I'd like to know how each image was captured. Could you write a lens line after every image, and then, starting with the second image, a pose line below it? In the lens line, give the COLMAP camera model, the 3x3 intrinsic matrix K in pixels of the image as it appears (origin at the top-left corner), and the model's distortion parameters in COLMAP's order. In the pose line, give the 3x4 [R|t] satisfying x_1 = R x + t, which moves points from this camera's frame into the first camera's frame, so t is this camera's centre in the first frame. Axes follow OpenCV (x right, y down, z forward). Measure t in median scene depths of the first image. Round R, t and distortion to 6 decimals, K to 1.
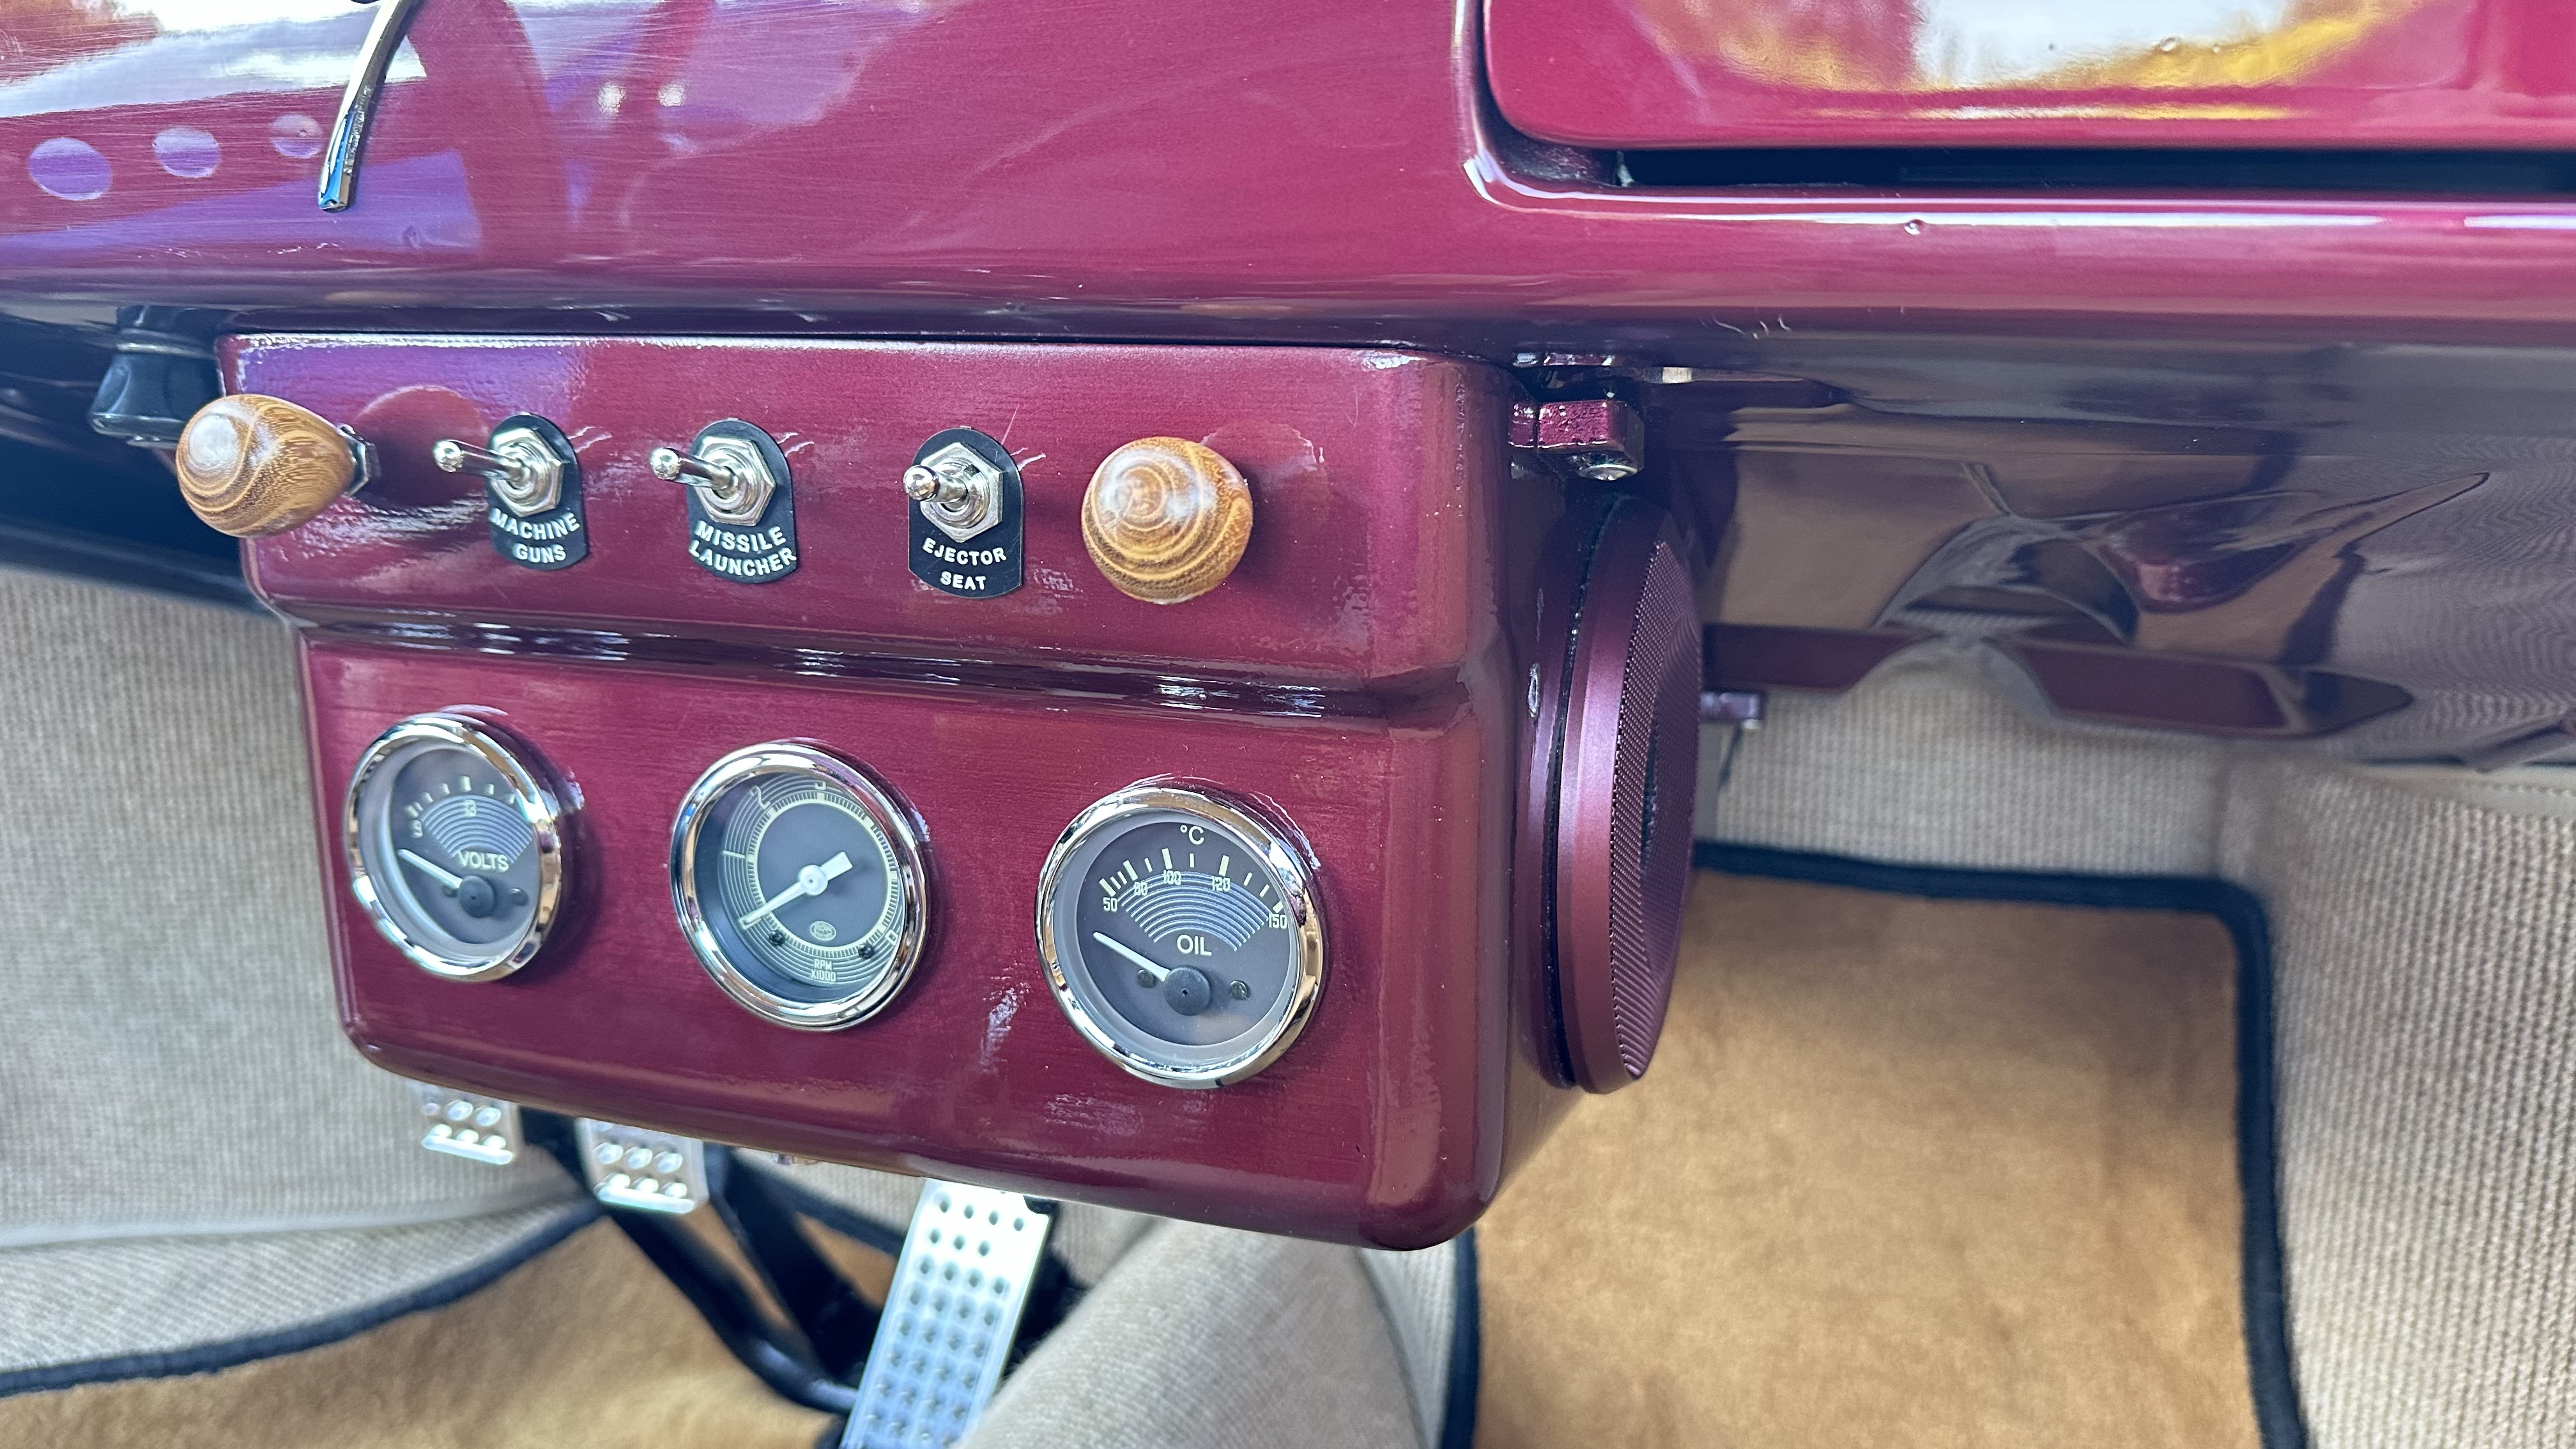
lens RADIAL K [[1835.5, 0, 1324.9], [0, 1835.5, 708.3], [0, 0, 1]] dist [0.090366, -0.174612]
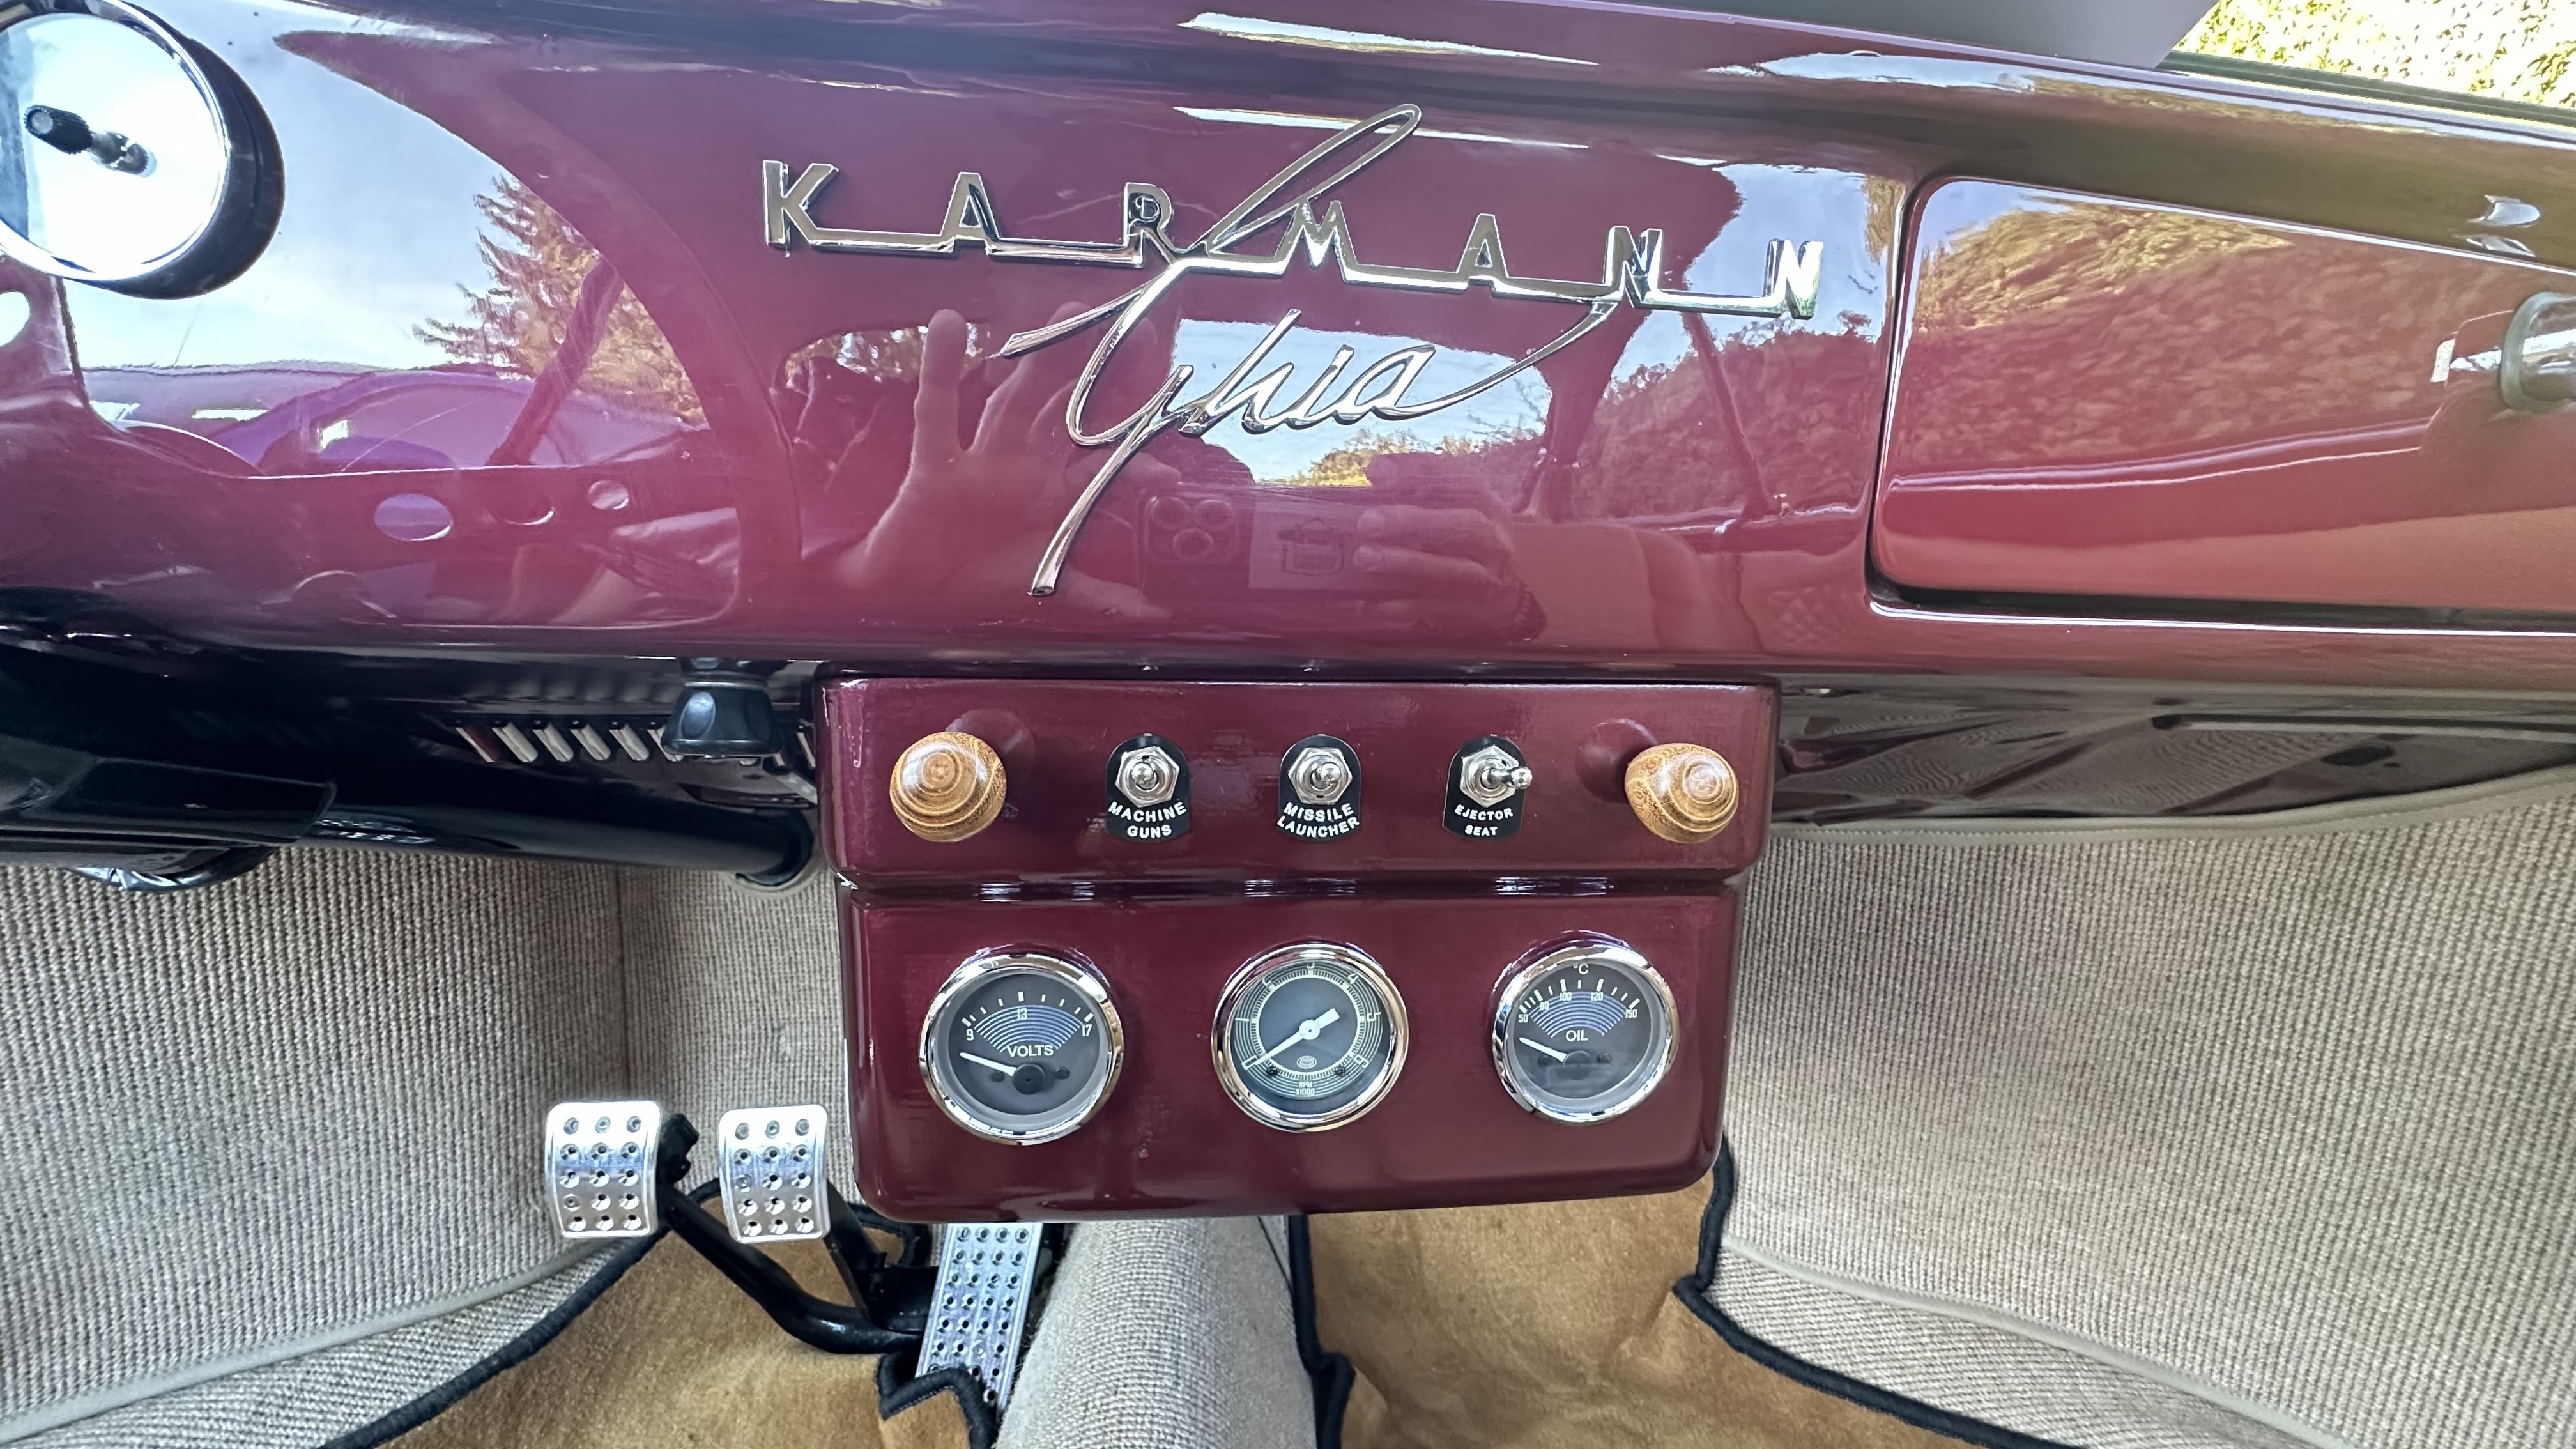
lens RADIAL K [[1031.7, 0, 1283.8], [0, 1031.7, 717.4], [0, 0, 1]] dist [0.000479, 0.000158]
pose [[0.912172, -0.051570, 0.406551, -0.643980], [0.075177, 0.996273, -0.042298, -0.129036], [-0.402854, 0.069147, 0.912649, 0.239375]]
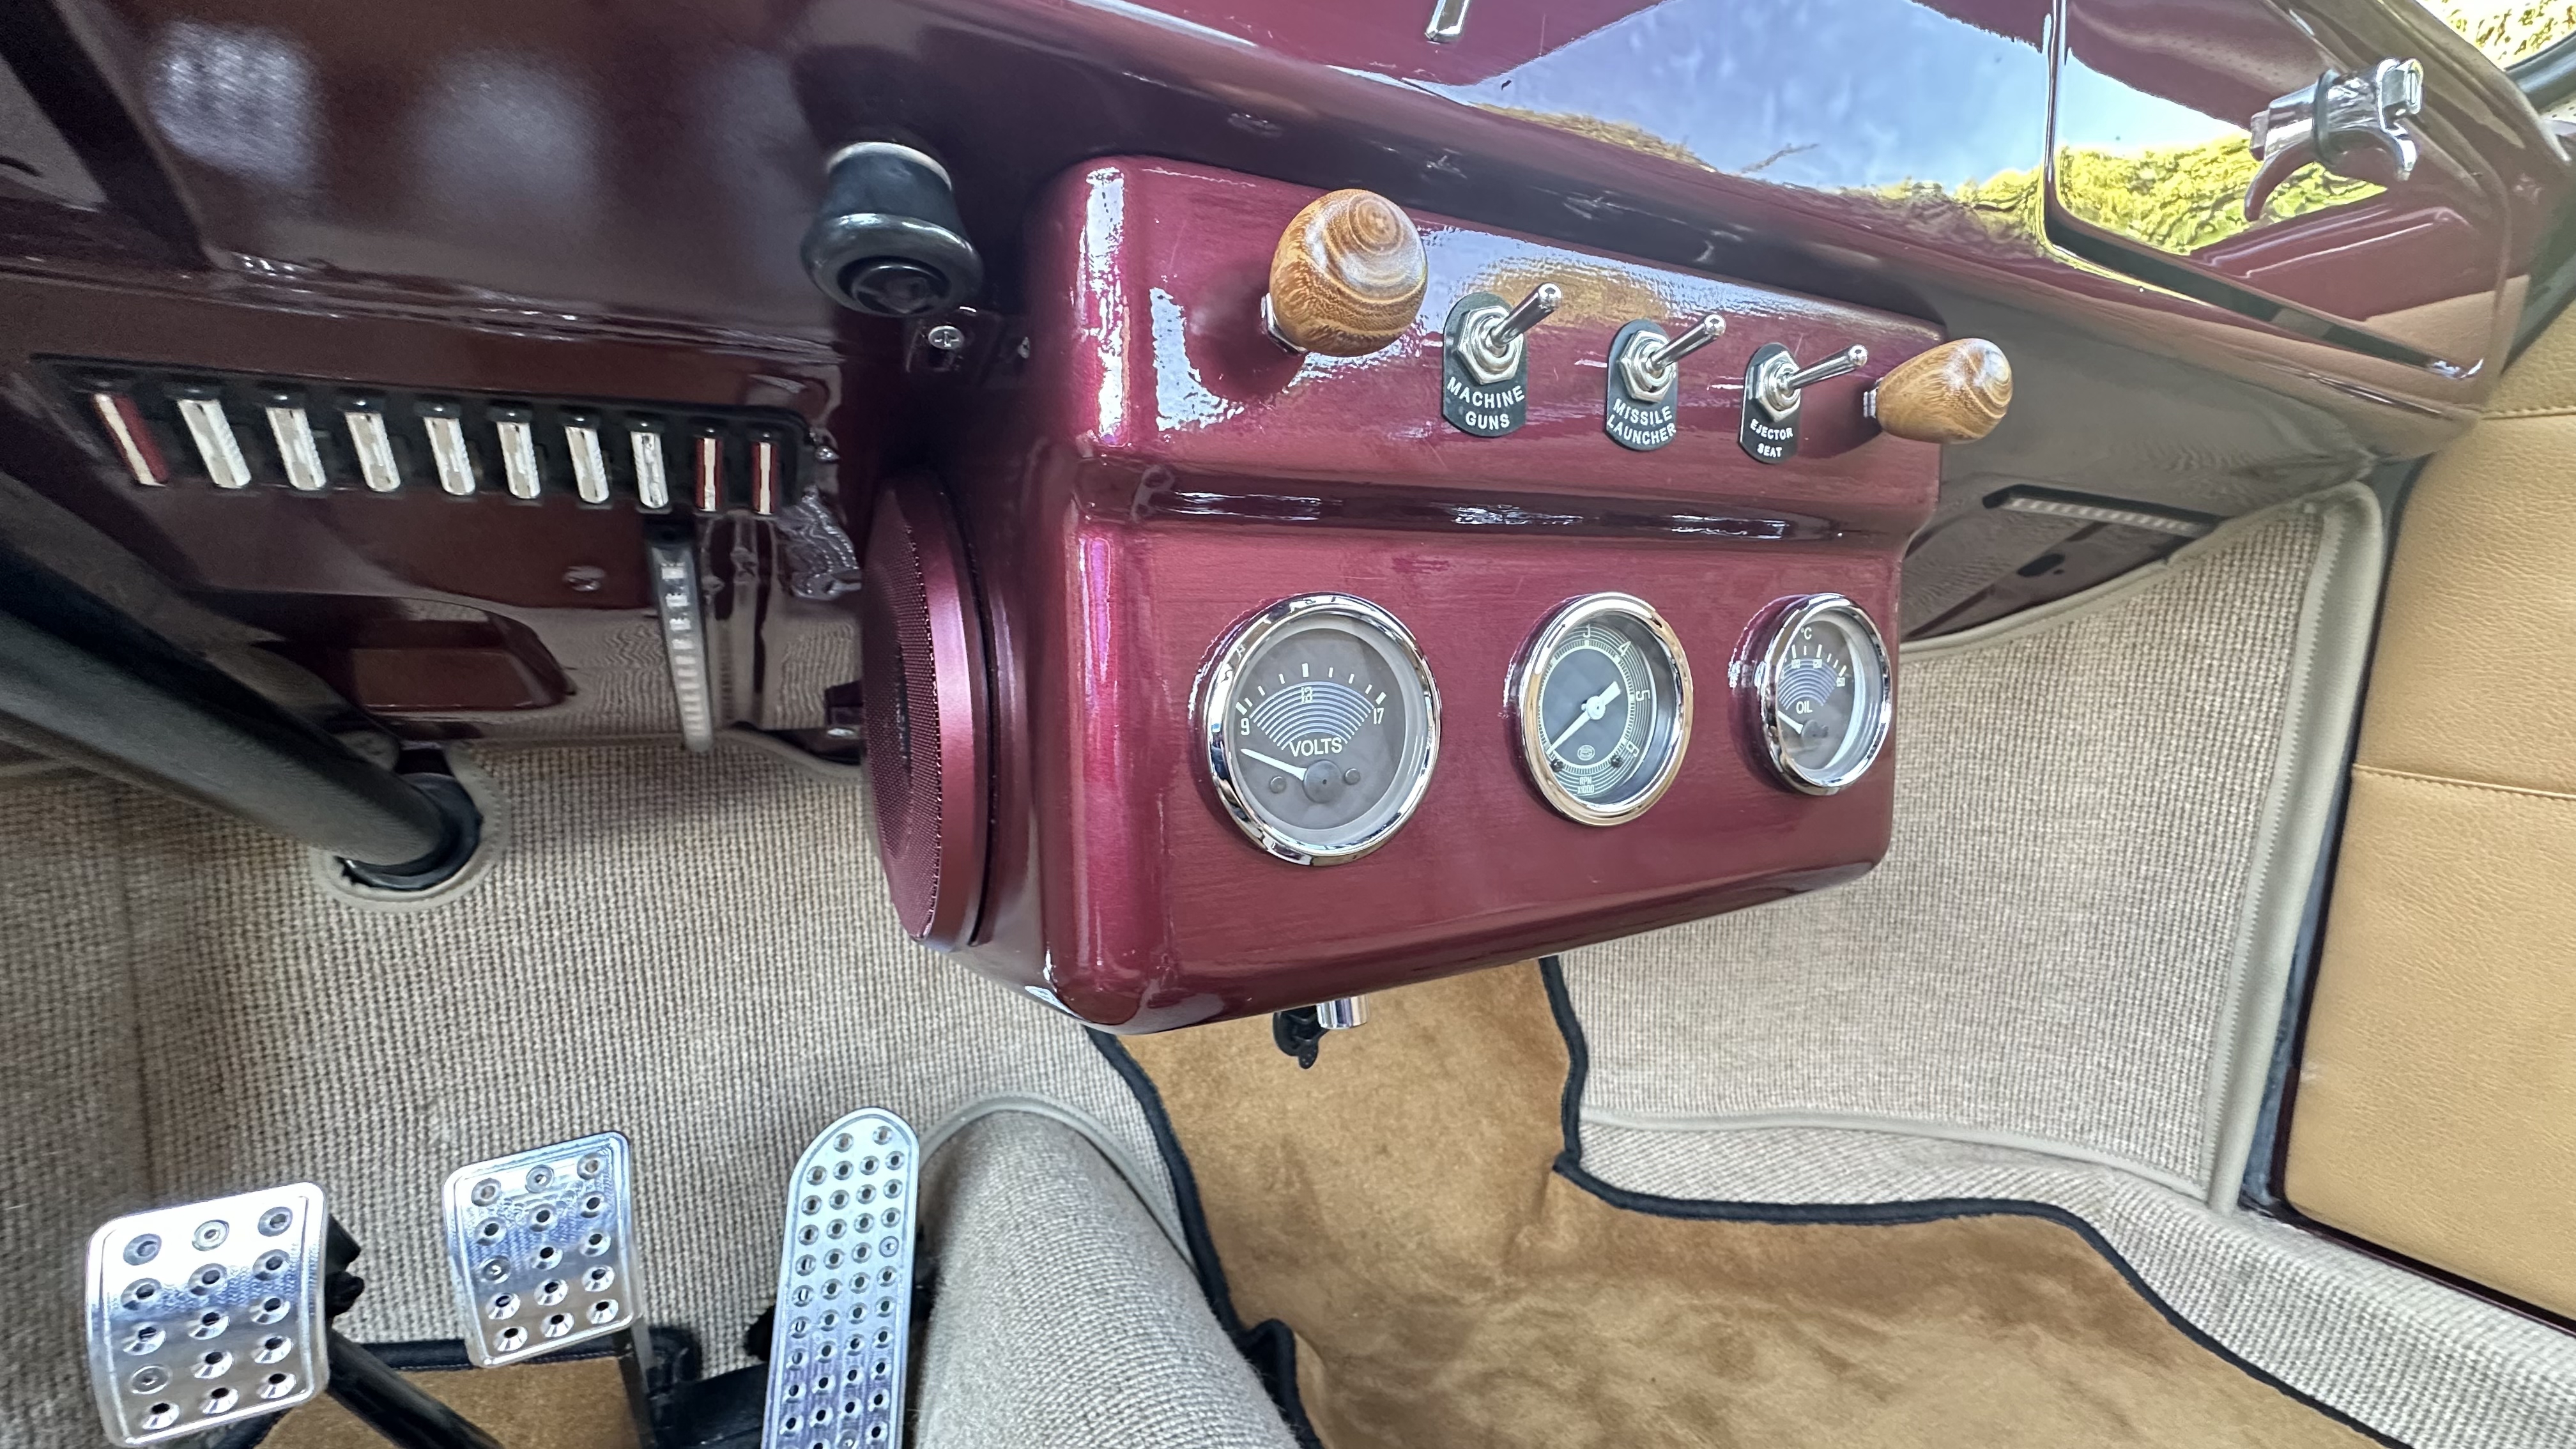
lens RADIAL K [[1031.7, 0, 1283.8], [0, 1031.7, 717.4], [0, 0, 1]] dist [0.000479, 0.000158]
pose [[0.678285, -0.077636, 0.730686, -0.974652], [0.176037, 0.982613, -0.059009, 0.107183], [-0.713400, 0.168653, 0.680159, 0.695639]]
